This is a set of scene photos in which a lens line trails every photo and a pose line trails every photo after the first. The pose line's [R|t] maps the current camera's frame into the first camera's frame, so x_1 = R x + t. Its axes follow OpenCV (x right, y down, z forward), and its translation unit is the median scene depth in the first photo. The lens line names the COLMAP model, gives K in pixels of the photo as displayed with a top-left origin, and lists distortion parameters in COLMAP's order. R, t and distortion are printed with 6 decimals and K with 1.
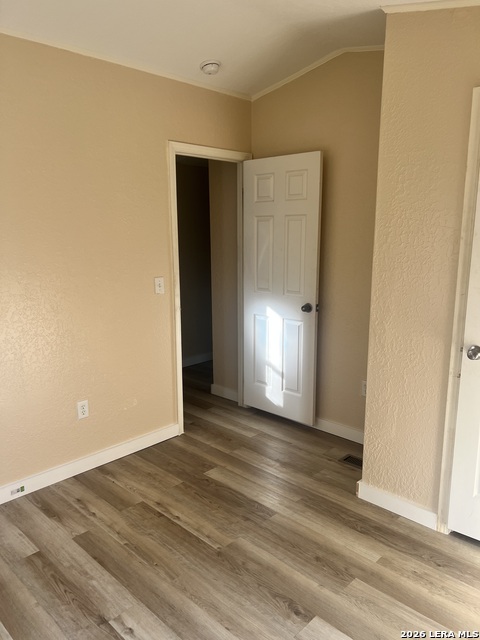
lens RADIAL K [[480.7, 0, 237.7], [0, 480.7, 322.3], [0, 0, 1]] dist [0.050954, -0.059274]
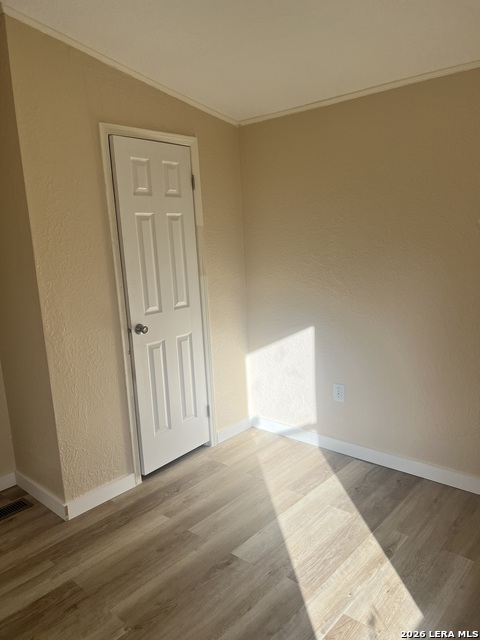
lens RADIAL K [[480.7, 0, 238.0], [0, 480.7, 318.3], [0, 0, 1]] dist [0.050954, -0.059274]
pose [[-0.050784, -0.161129, 0.985626, -0.748825], [0.231138, 0.958209, 0.168556, -0.115738], [-0.971595, 0.236375, -0.011419, 0.704455]]
